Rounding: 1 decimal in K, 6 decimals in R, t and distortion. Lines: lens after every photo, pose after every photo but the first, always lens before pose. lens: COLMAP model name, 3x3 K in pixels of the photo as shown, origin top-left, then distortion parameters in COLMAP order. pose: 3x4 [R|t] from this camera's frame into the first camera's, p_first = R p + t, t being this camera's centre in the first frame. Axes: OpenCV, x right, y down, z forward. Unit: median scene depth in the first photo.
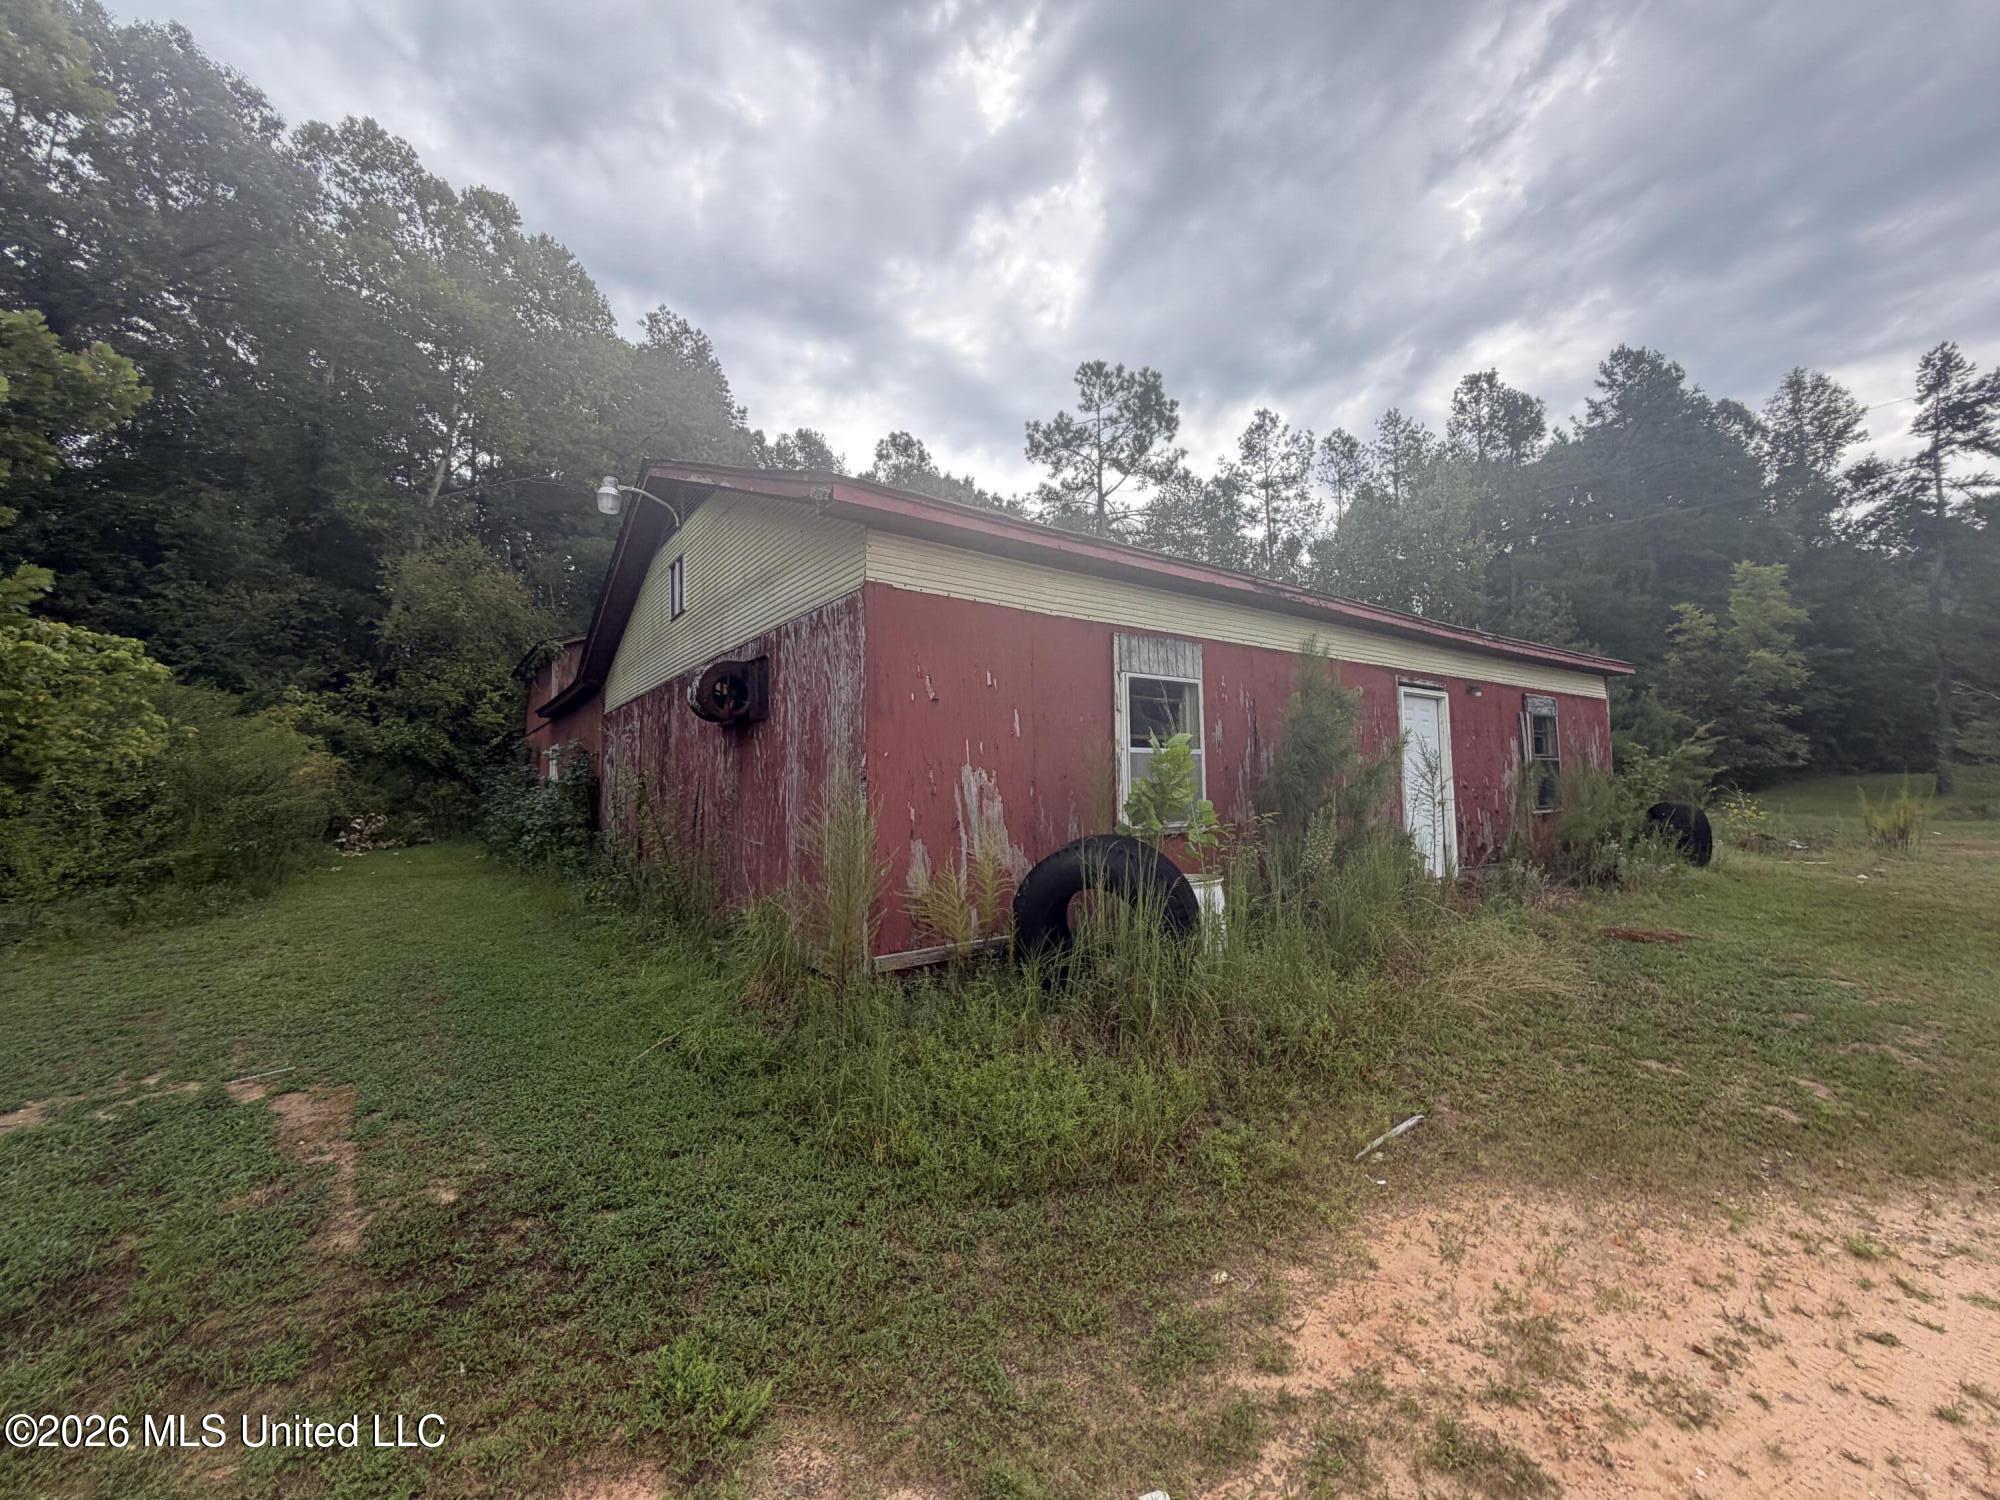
lens RADIAL K [[787.6, 0, 1002.8], [0, 787.6, 737.3], [0, 0, 1]] dist [-0.000476, -0.000087]
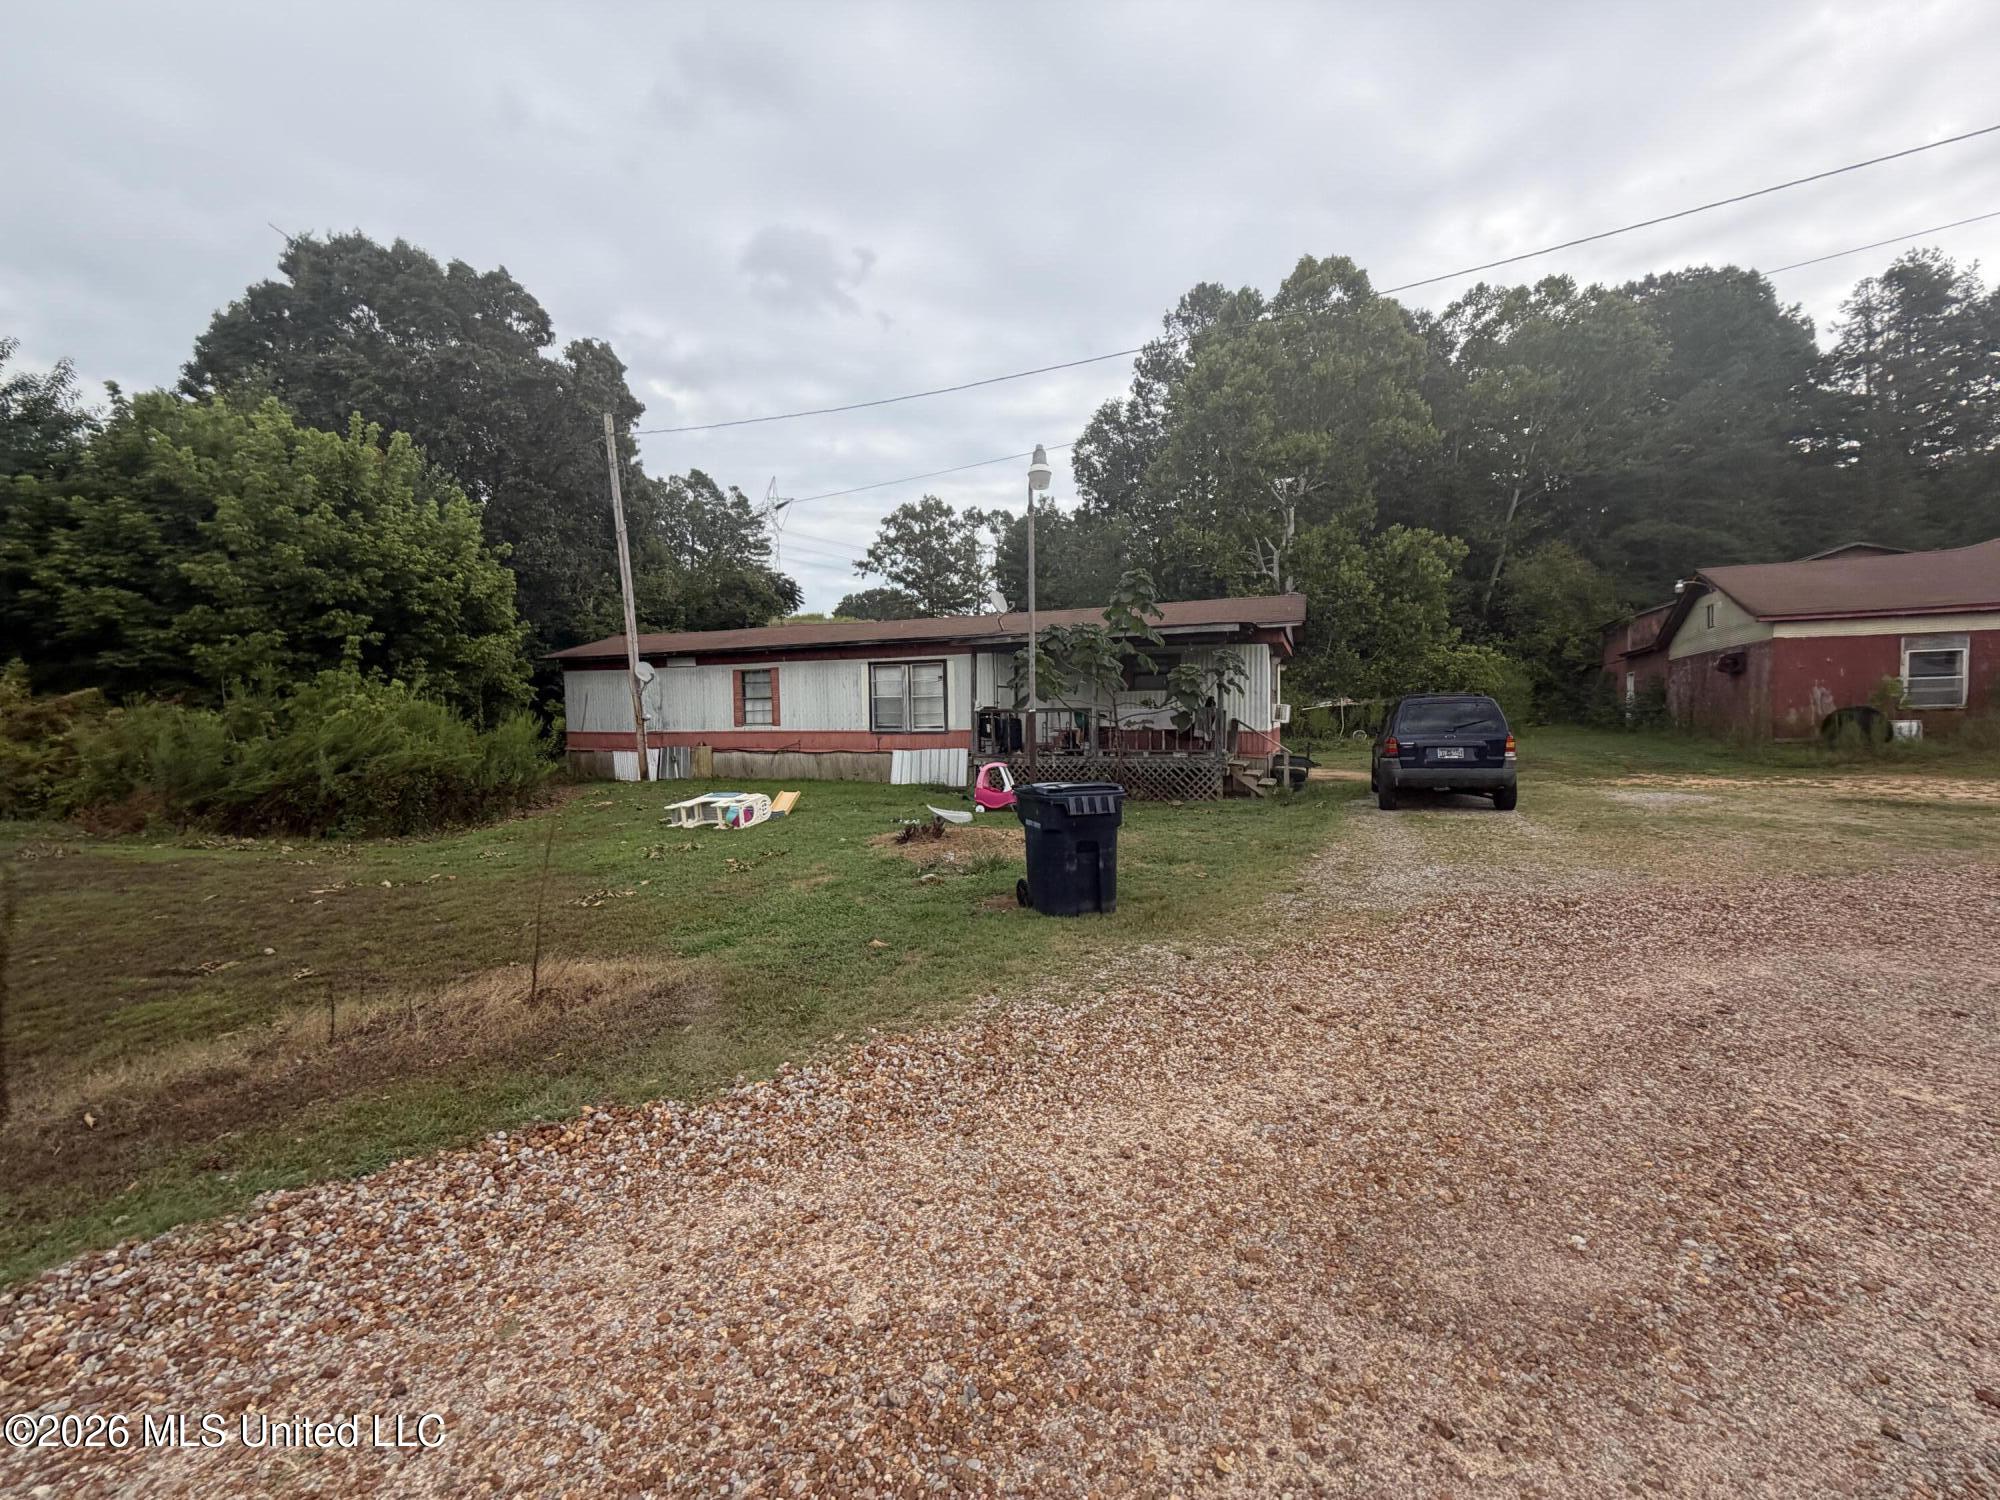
lens RADIAL K [[796.3, 0, 1008.4], [0, 796.3, 750.2], [0, 0, 1]] dist [-0.000282, 0.000556]
pose [[0.440382, 0.052993, -0.896245, 0.035017], [0.064545, 0.993805, 0.090476, -0.005253], [0.895488, -0.097692, 0.434233, -0.083729]]
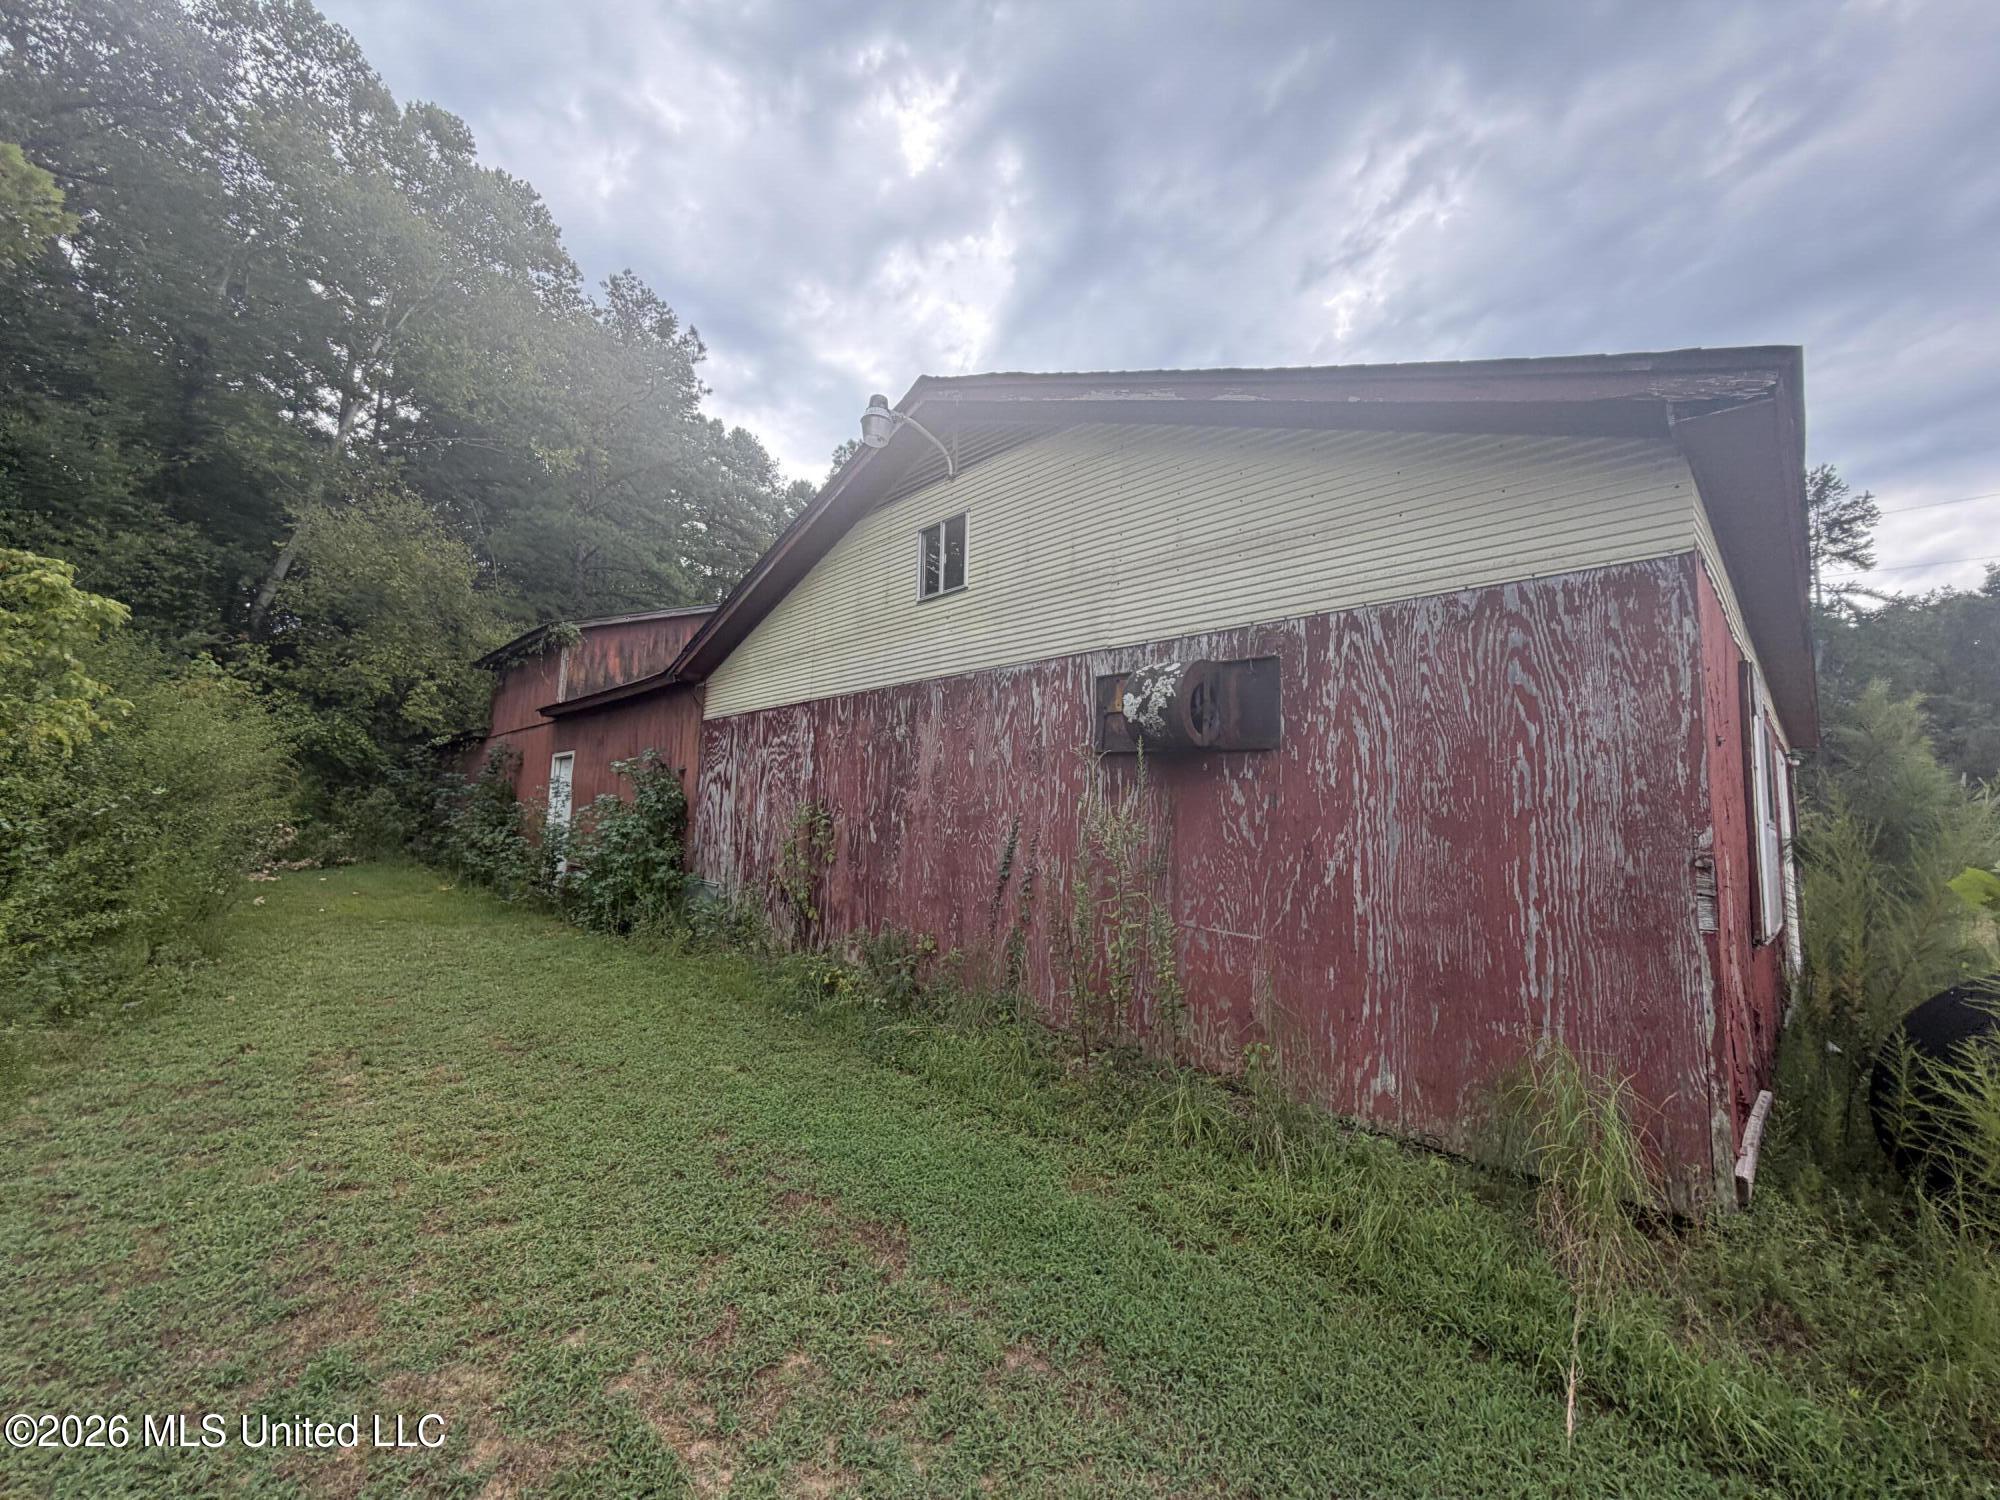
lens RADIAL K [[763.1, 0, 994.5], [0, 763.1, 742.6], [0, 0, 1]] dist [-0.001905, -0.000212]
pose [[0.987737, 0.058417, 0.144789, -0.017607], [-0.054759, 0.998075, -0.029124, -0.000152], [-0.146211, 0.020839, 0.989034, 0.012197]]
